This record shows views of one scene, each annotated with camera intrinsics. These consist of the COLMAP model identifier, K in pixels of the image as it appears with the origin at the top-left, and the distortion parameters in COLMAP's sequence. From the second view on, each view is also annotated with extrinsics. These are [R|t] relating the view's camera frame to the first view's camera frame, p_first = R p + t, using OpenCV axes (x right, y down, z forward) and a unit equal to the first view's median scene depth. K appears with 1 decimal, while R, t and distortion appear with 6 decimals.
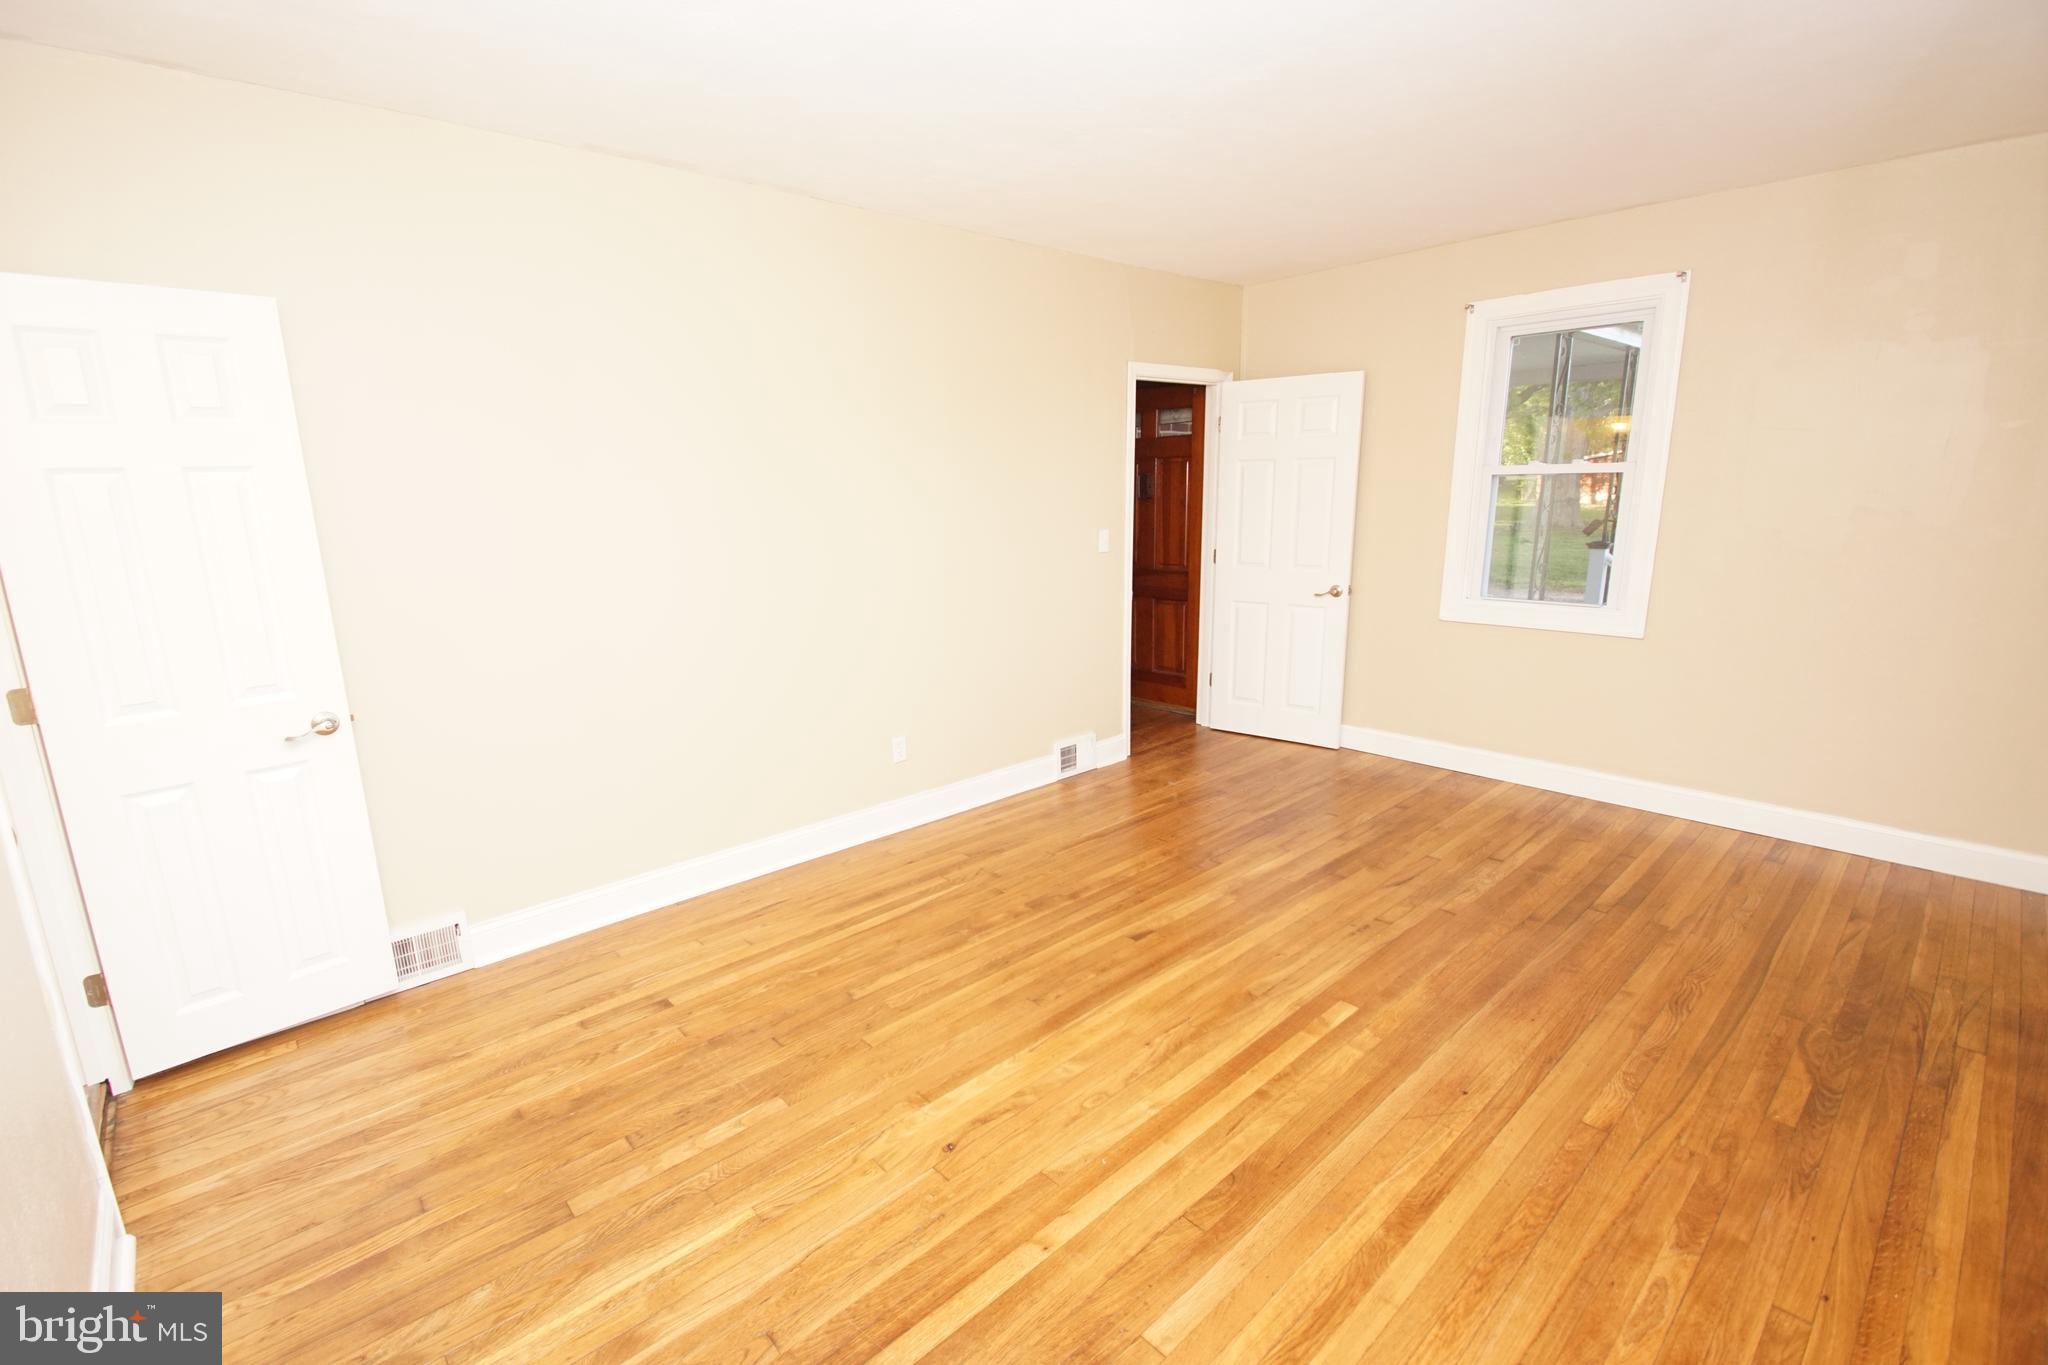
lens RADIAL K [[911.9, 0, 987.2], [0, 911.9, 667.5], [0, 0, 1]] dist [0.006791, -0.012478]
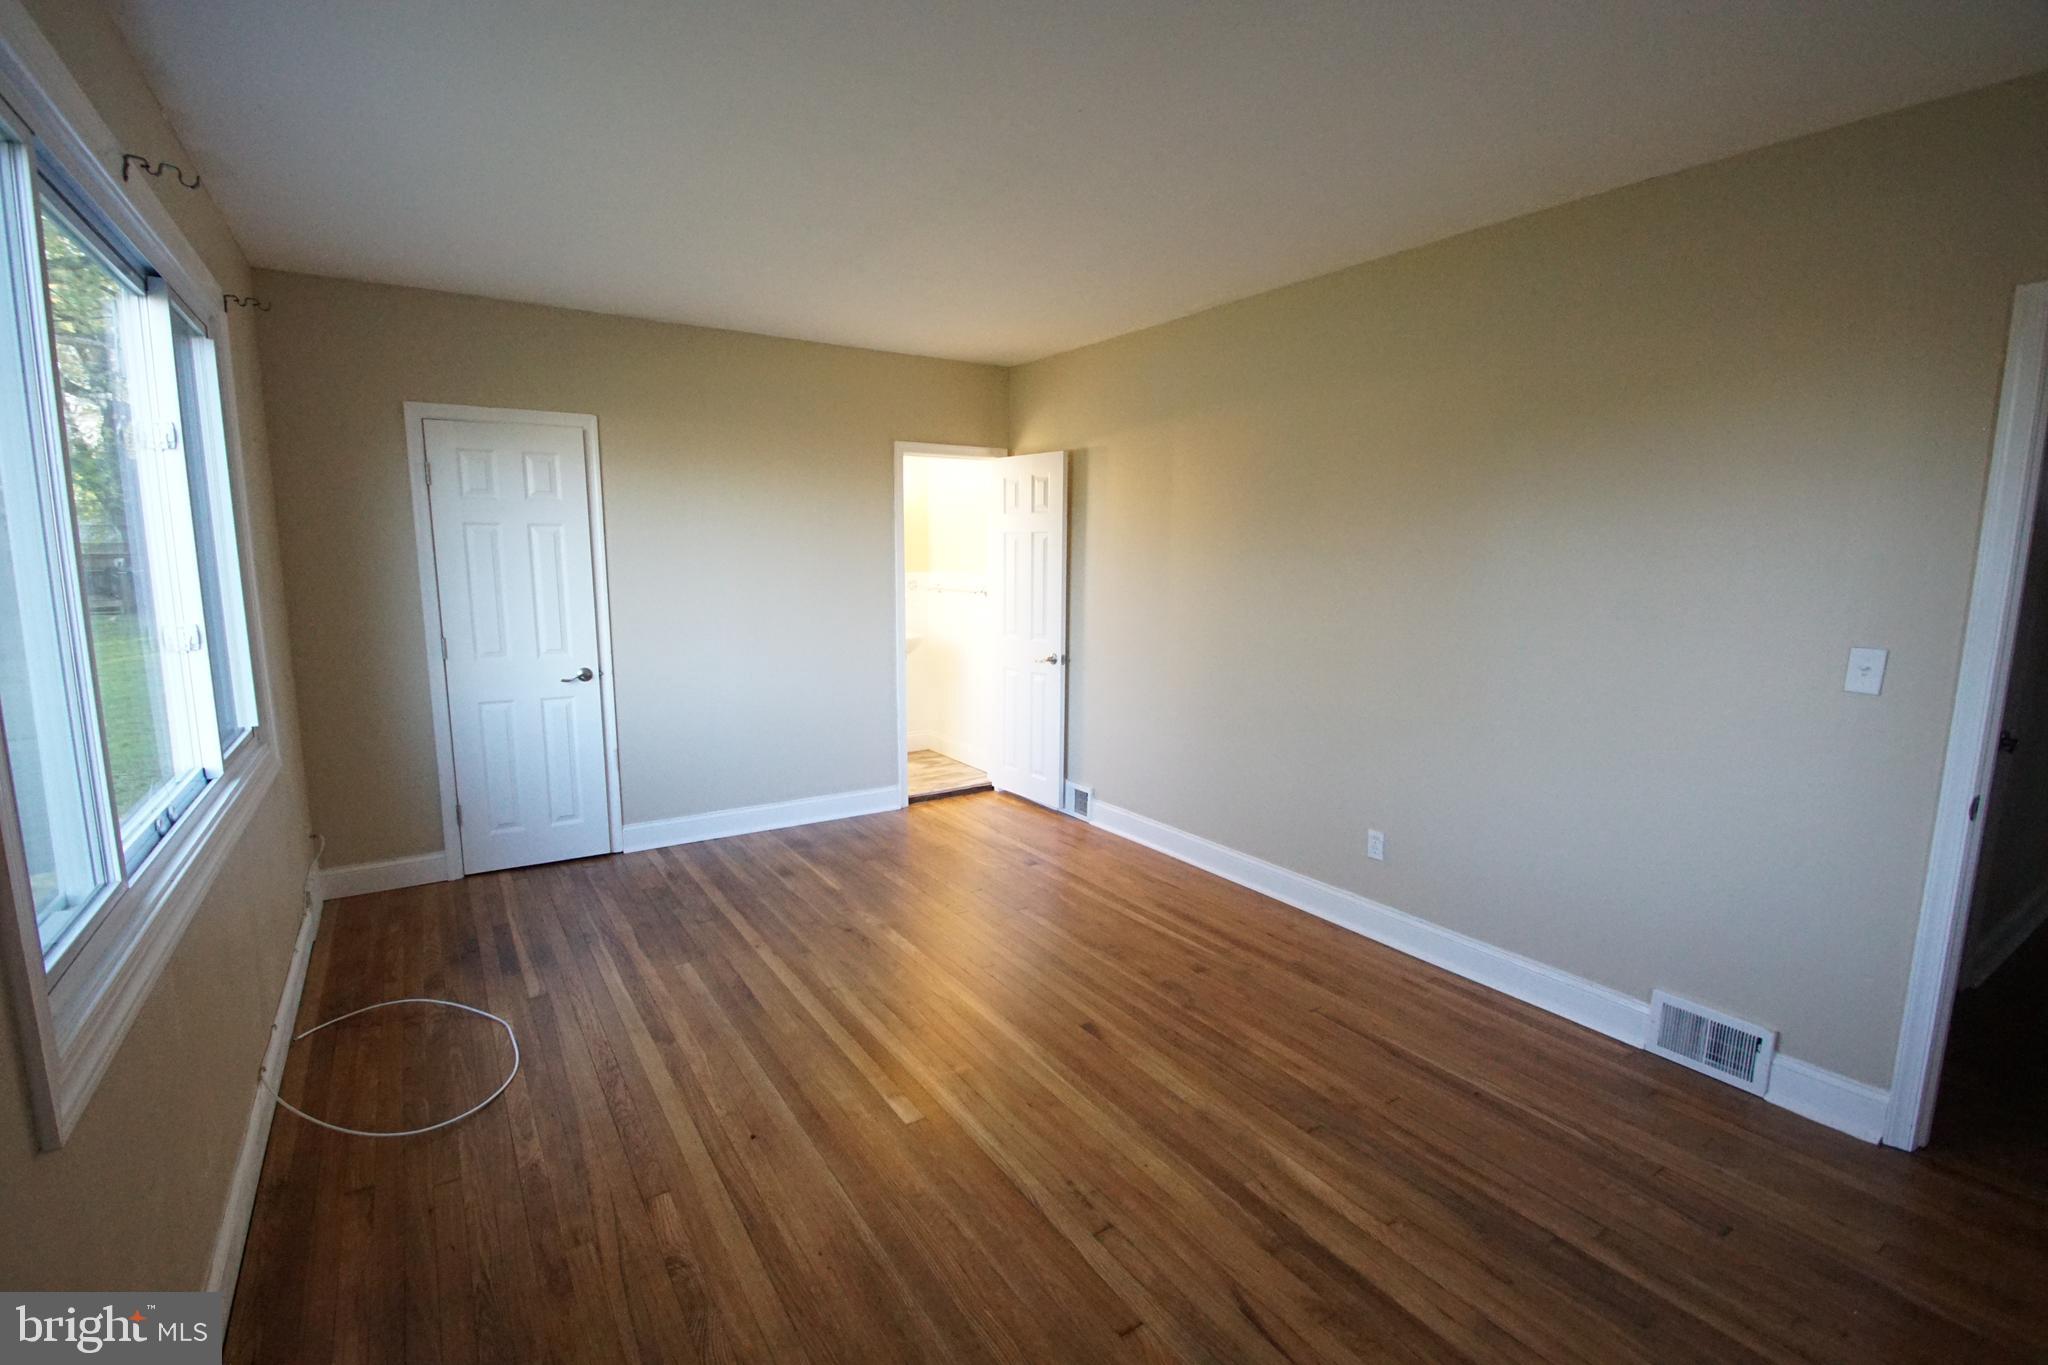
lens RADIAL K [[911.9, 0, 1012.6], [0, 911.9, 691.7], [0, 0, 1]] dist [0.006791, -0.012478]
pose [[-0.142427, 0.173984, -0.974394, 1.202694], [-0.196737, 0.959812, 0.200137, -0.244748], [0.970056, 0.220205, -0.102474, 1.098155]]
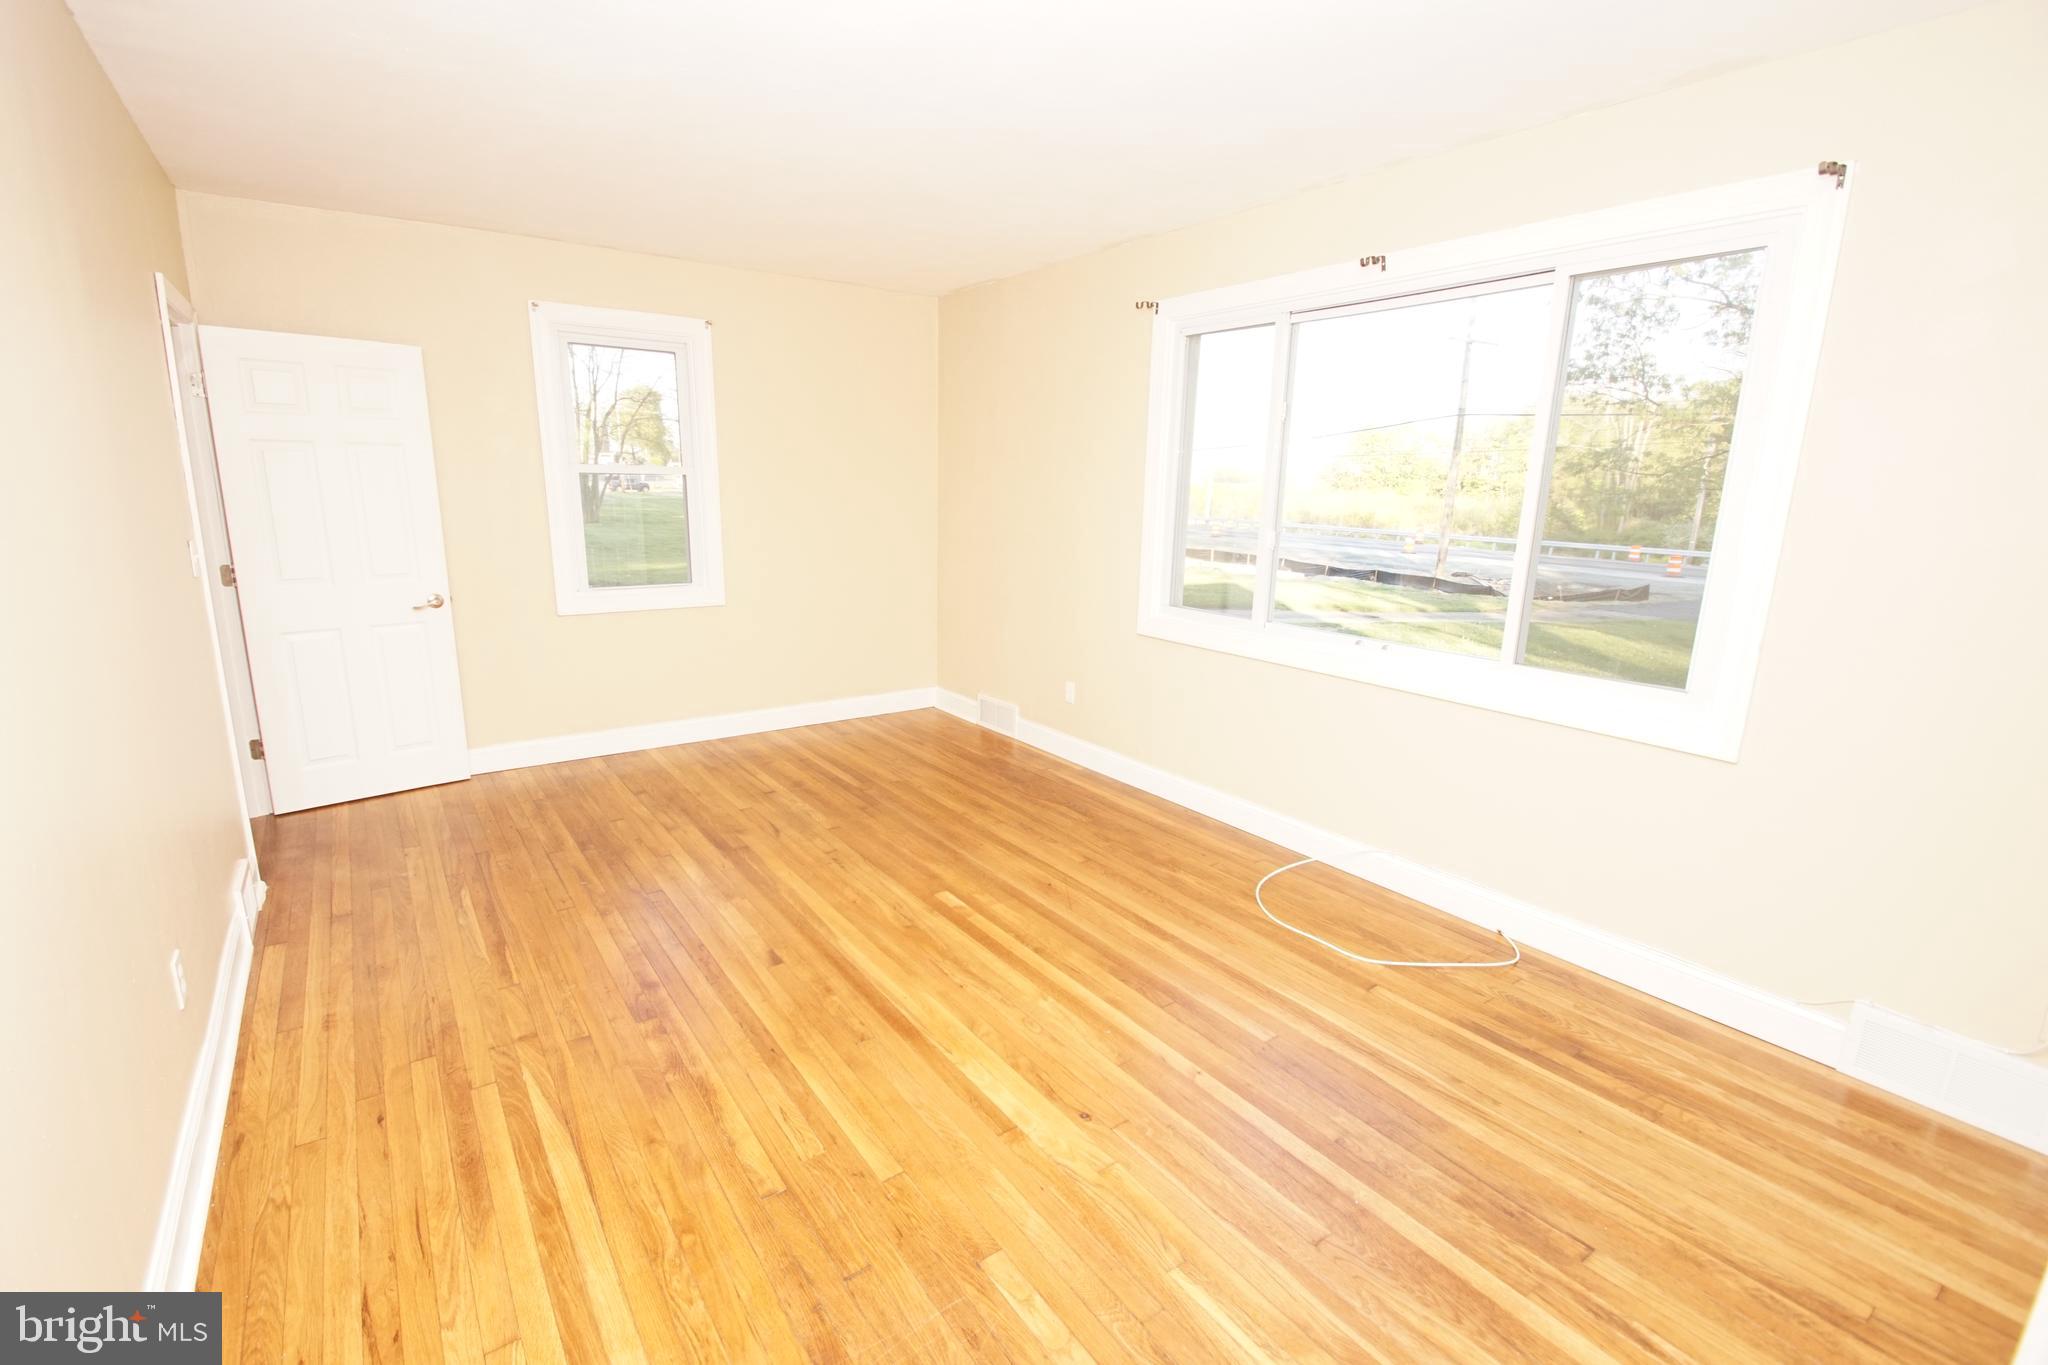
lens RADIAL K [[911.9, 0, 1001.0], [0, 911.9, 653.1], [0, 0, 1]] dist [0.006791, -0.012478]
pose [[0.110850, -0.164219, 0.980176, -0.787082], [0.177766, 0.973625, 0.143017, -0.123155], [-0.977810, 0.158389, 0.137119, 0.692871]]
